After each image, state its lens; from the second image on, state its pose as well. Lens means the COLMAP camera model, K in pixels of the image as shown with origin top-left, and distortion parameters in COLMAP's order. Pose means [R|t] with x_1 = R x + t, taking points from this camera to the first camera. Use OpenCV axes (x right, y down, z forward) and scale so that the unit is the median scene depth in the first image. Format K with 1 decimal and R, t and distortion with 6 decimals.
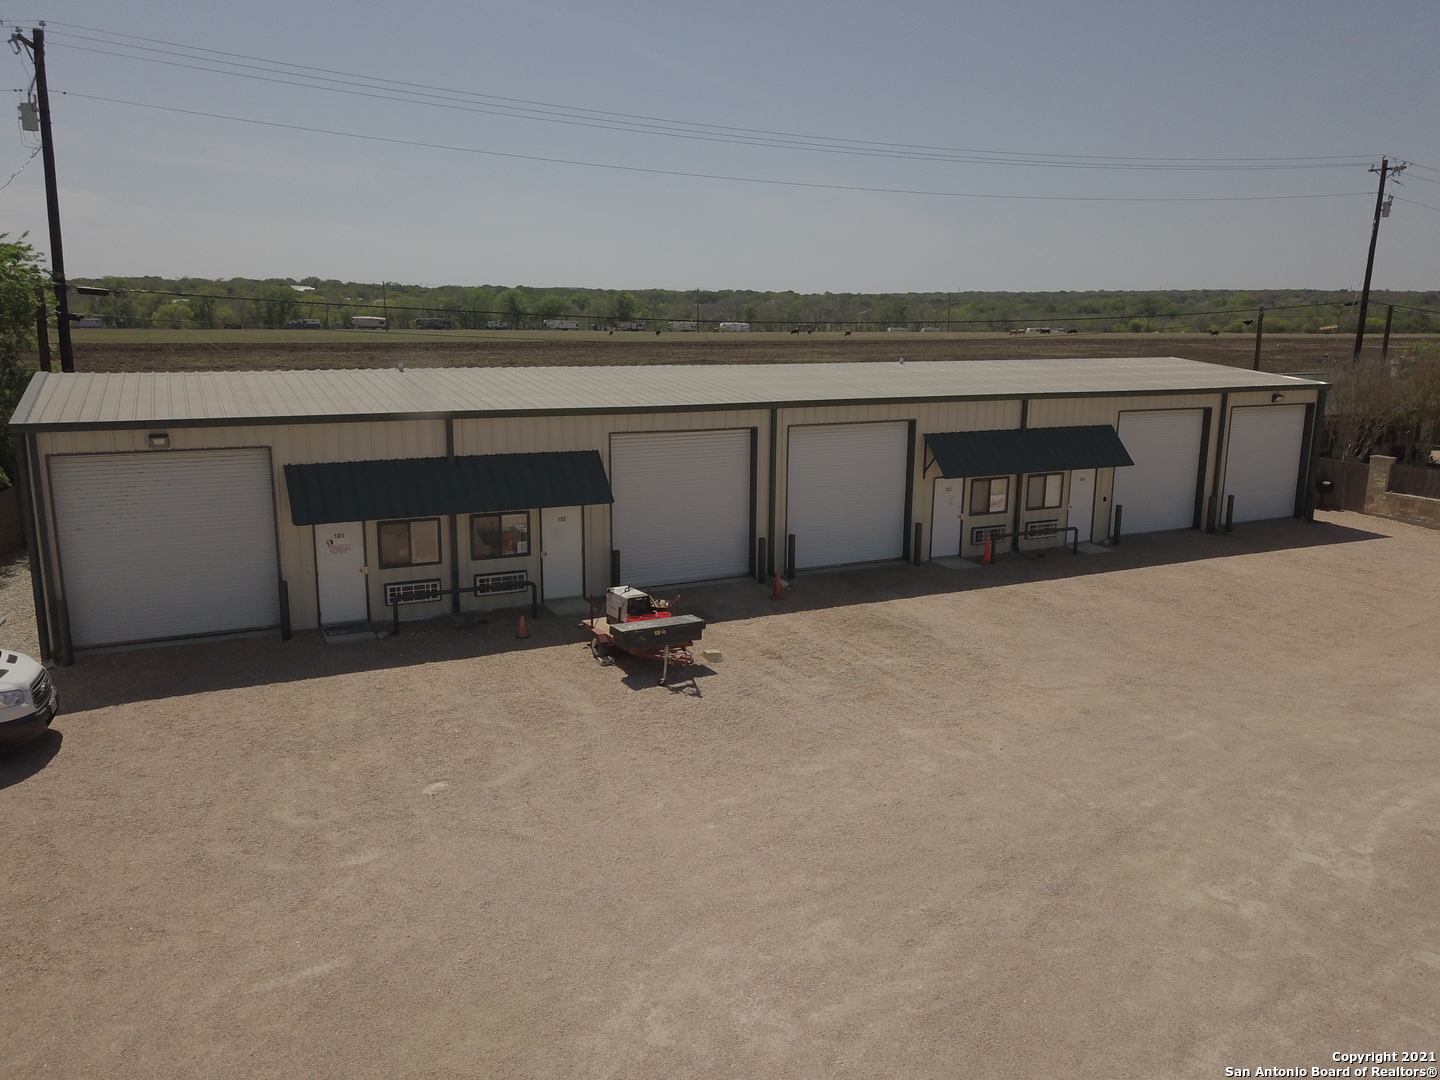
lens RADIAL K [[1105.8, 0, 717.2], [0, 1105.8, 542.2], [0, 0, 1]] dist [0.008217, -0.005298]
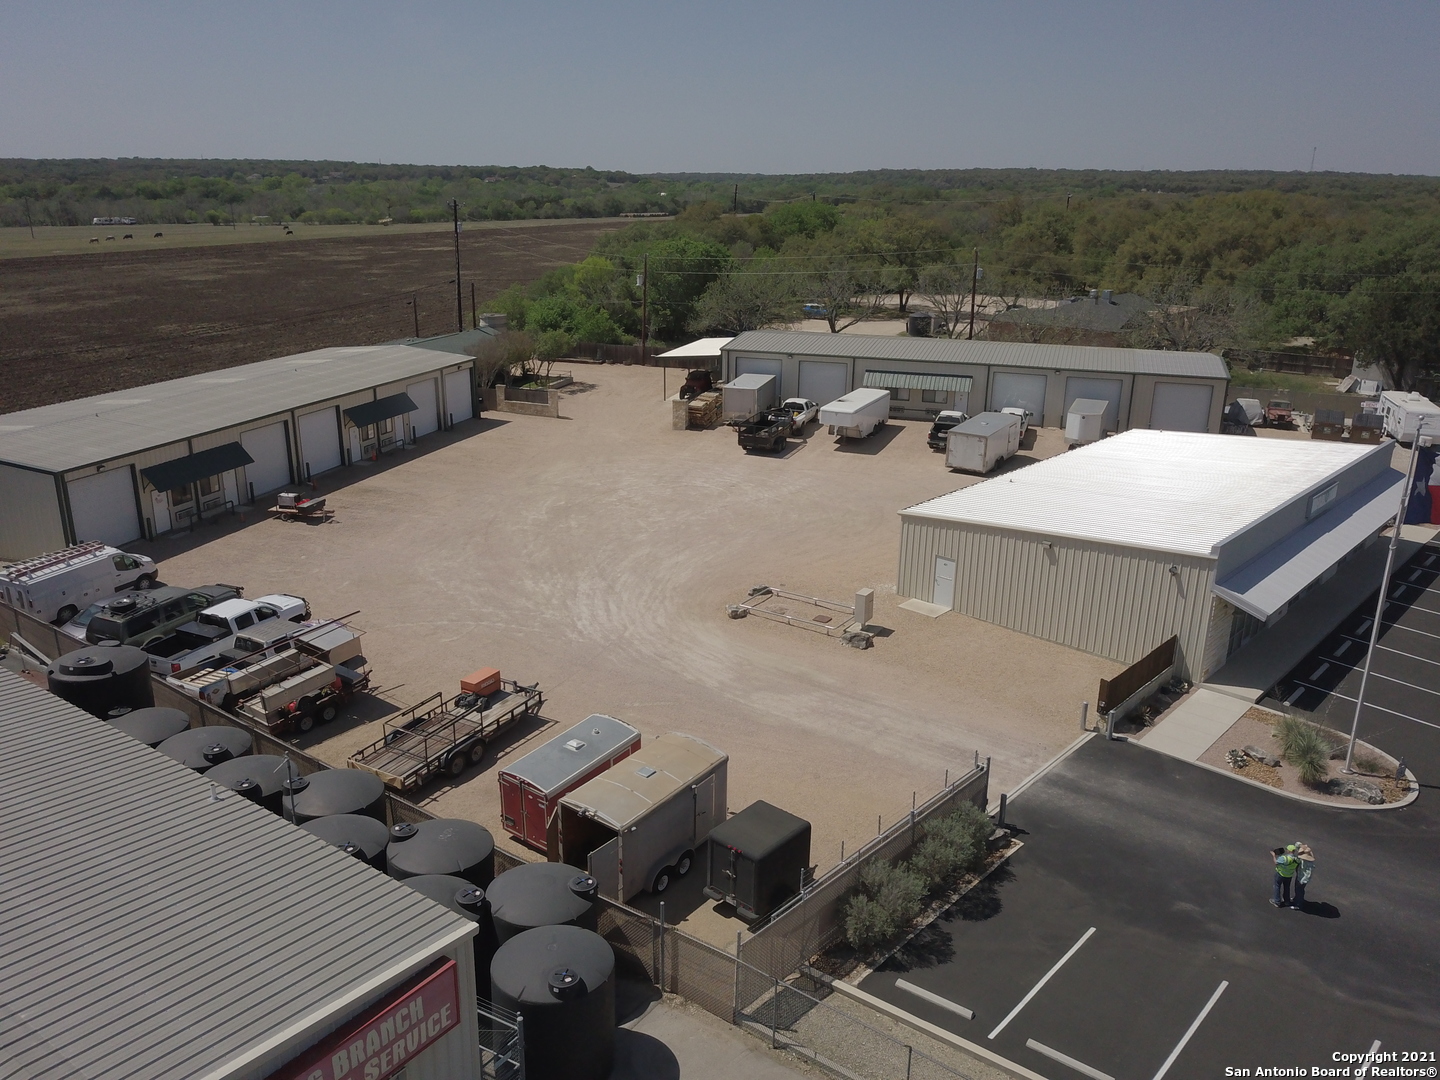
lens RADIAL K [[1105.8, 0, 714.7], [0, 1105.8, 542.7], [0, 0, 1]] dist [0.008217, -0.005298]
pose [[0.703381, -0.221288, 0.675490, -0.822792], [0.142668, 0.974918, 0.170821, -0.104170], [-0.696348, -0.023782, 0.717310, -1.114341]]
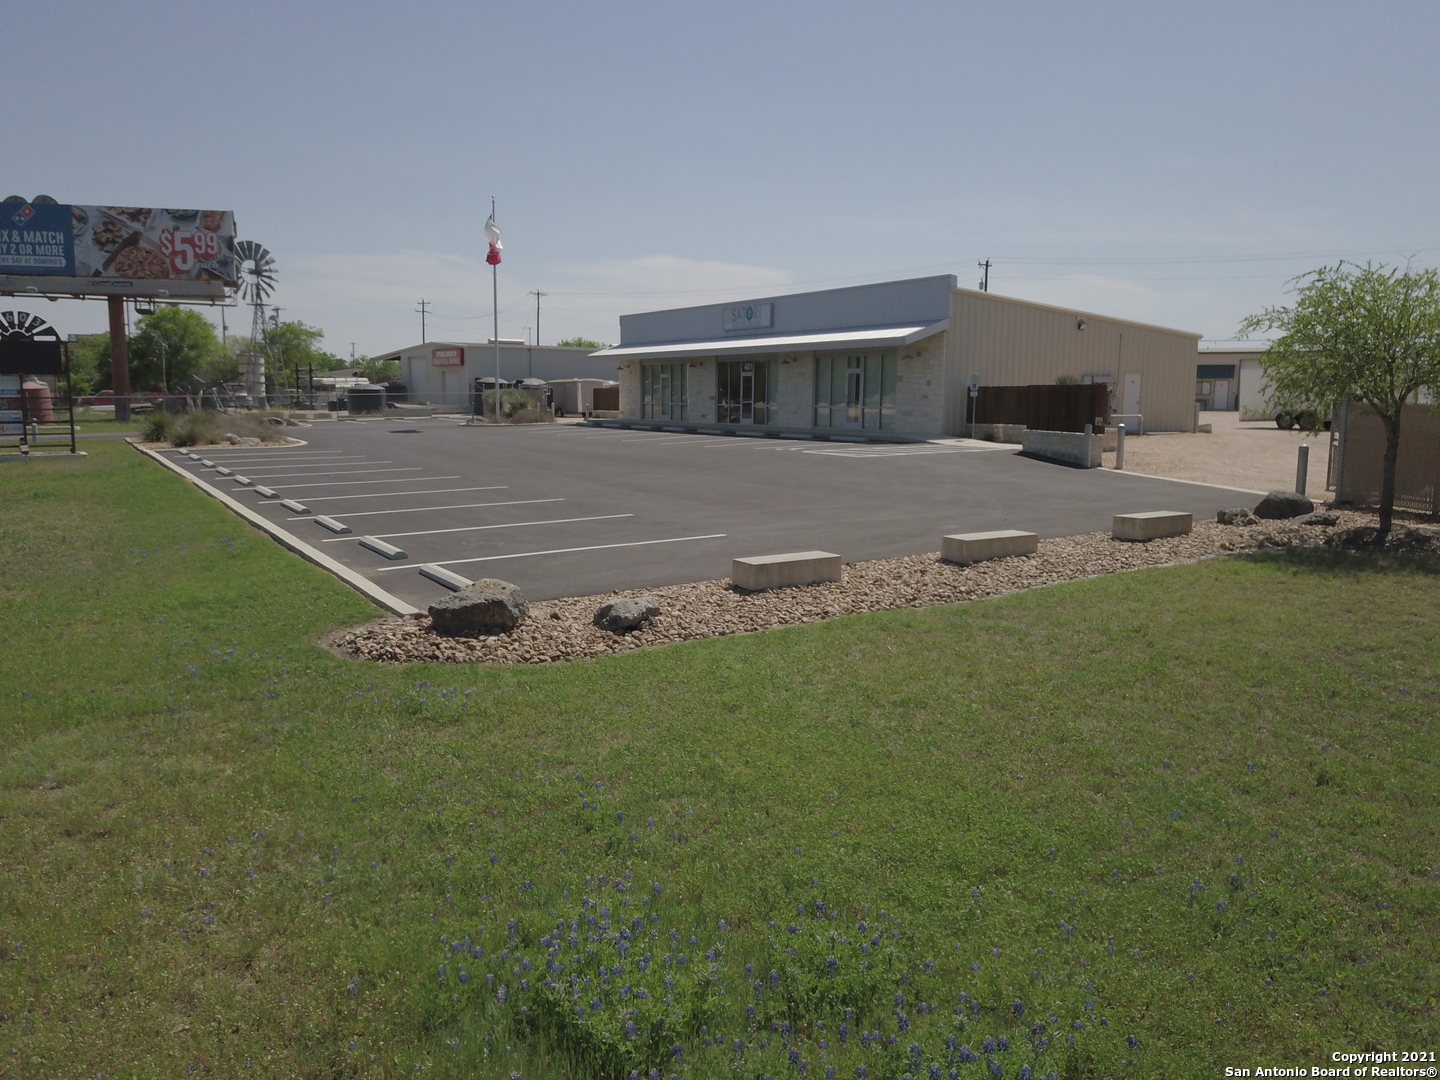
lens RADIAL K [[1105.8, 0, 713.8], [0, 1105.8, 547.5], [0, 0, 1]] dist [0.008217, -0.005298]
pose [[0.490770, 0.110749, -0.864222, 2.113147], [-0.182068, 0.983027, 0.022582, 0.499201], [0.852054, 0.146265, 0.502604, -1.349964]]
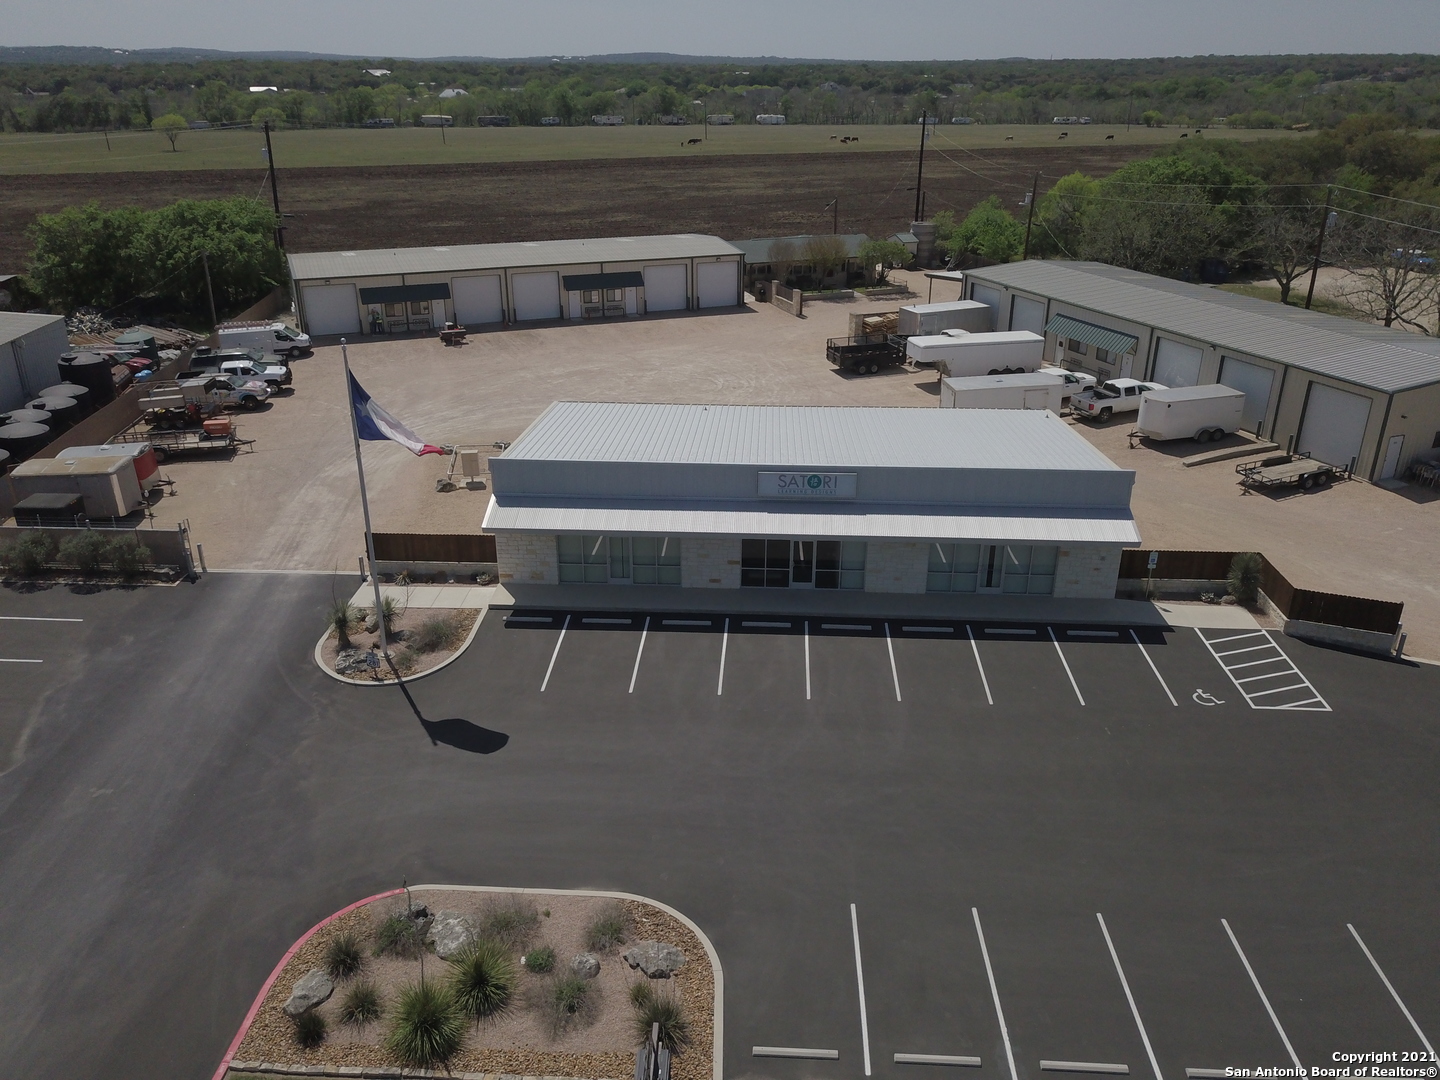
lens RADIAL K [[1105.8, 0, 717.9], [0, 1105.8, 537.4], [0, 0, 1]] dist [0.008217, -0.005298]
pose [[0.996906, 0.023532, -0.074992, 0.798429], [-0.009015, 0.982065, 0.188328, 0.029985], [0.078079, -0.187070, 0.979239, -1.945789]]
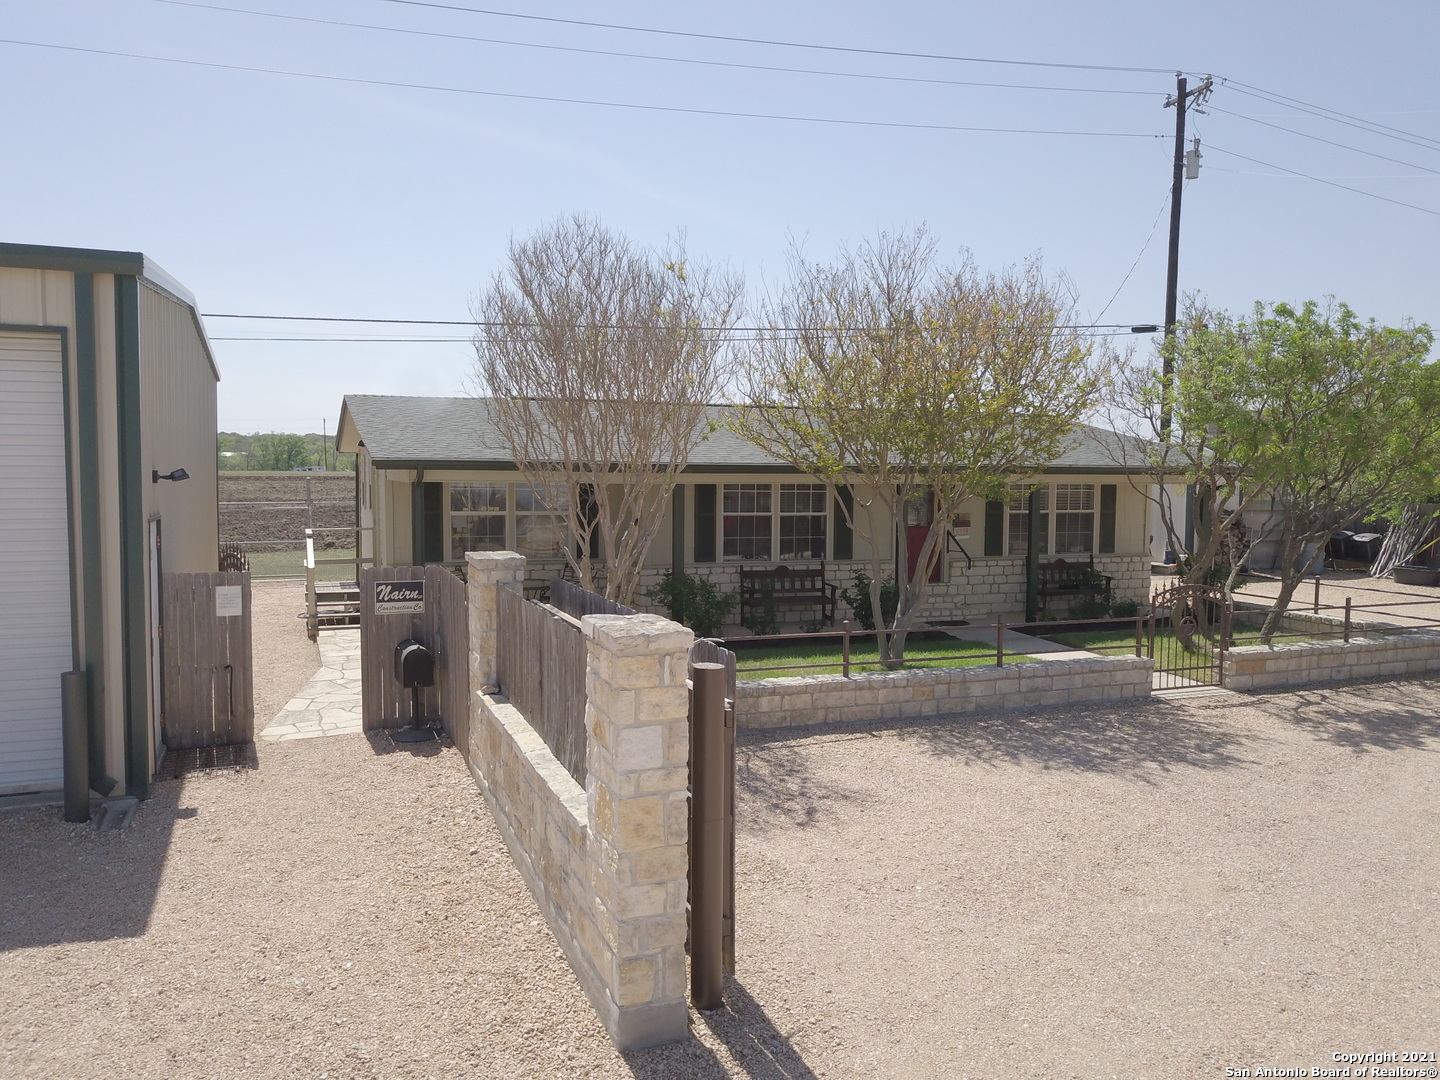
lens RADIAL K [[1105.8, 0, 712.7], [0, 1105.8, 529.9], [0, 0, 1]] dist [0.008217, -0.005298]
pose [[0.996400, 0.004288, -0.084671, 0.800512], [-0.017080, 0.988395, -0.150944, -0.051183], [0.083041, 0.151847, 0.984909, 0.883939]]
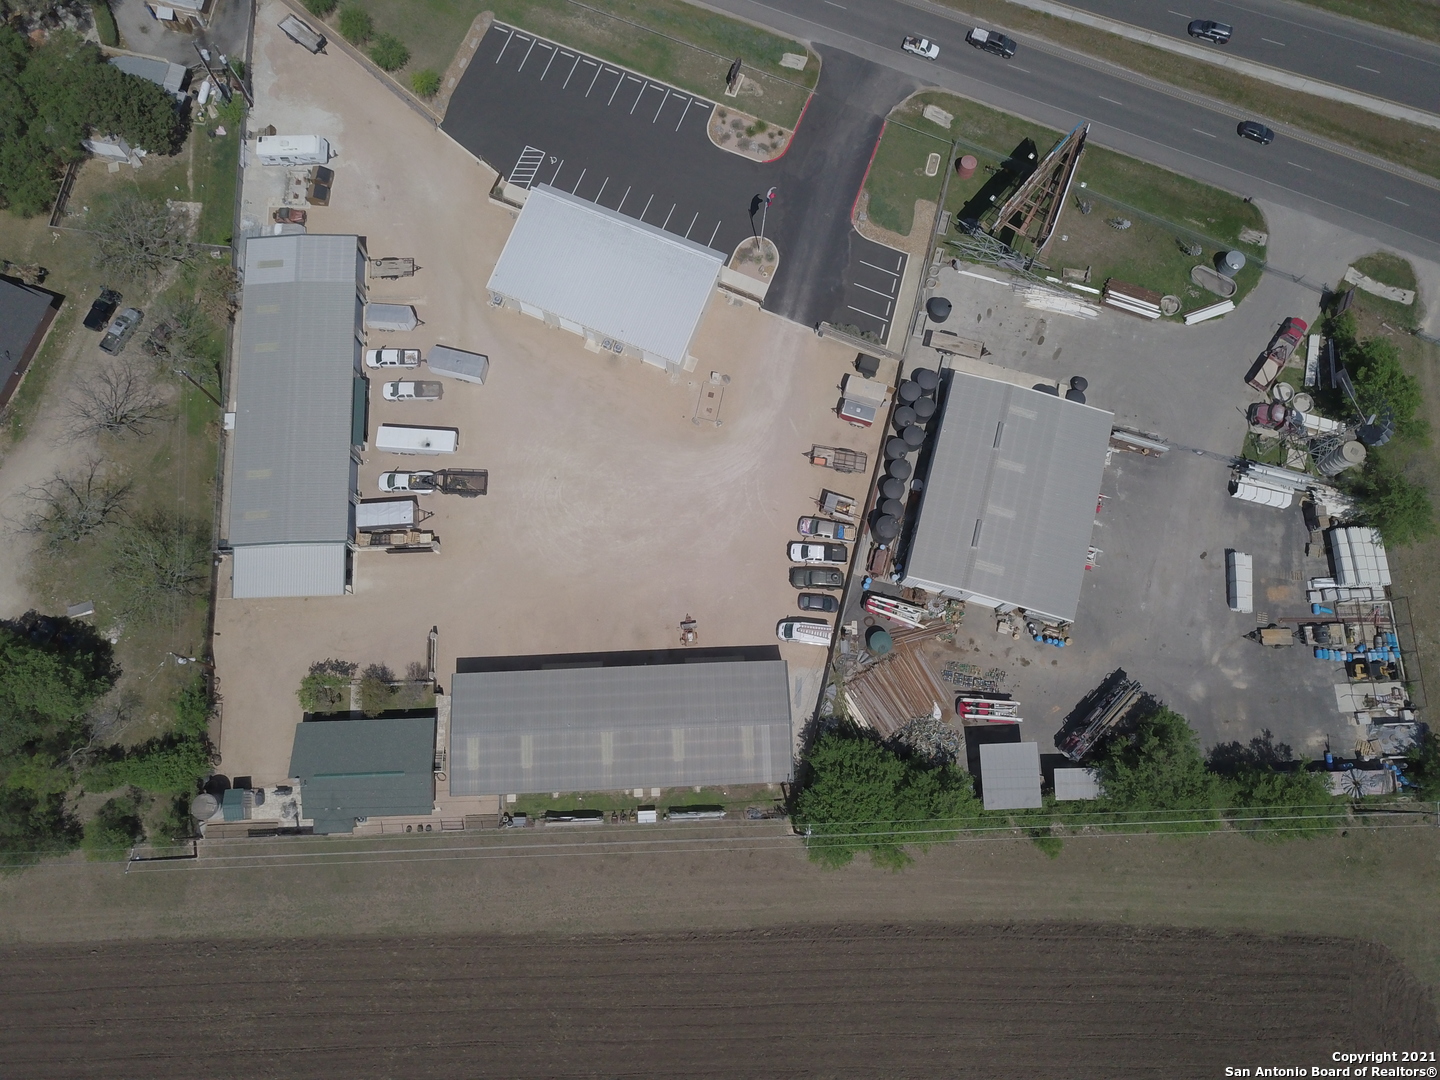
lens RADIAL K [[1105.8, 0, 715.3], [0, 1105.8, 533.1], [0, 0, 1]] dist [0.008217, -0.005298]
pose [[-0.911641, -0.406341, 0.061628, -0.233041], [0.054949, 0.028097, 0.998094, -3.913996], [-0.407298, 0.913290, -0.003286, 0.332872]]
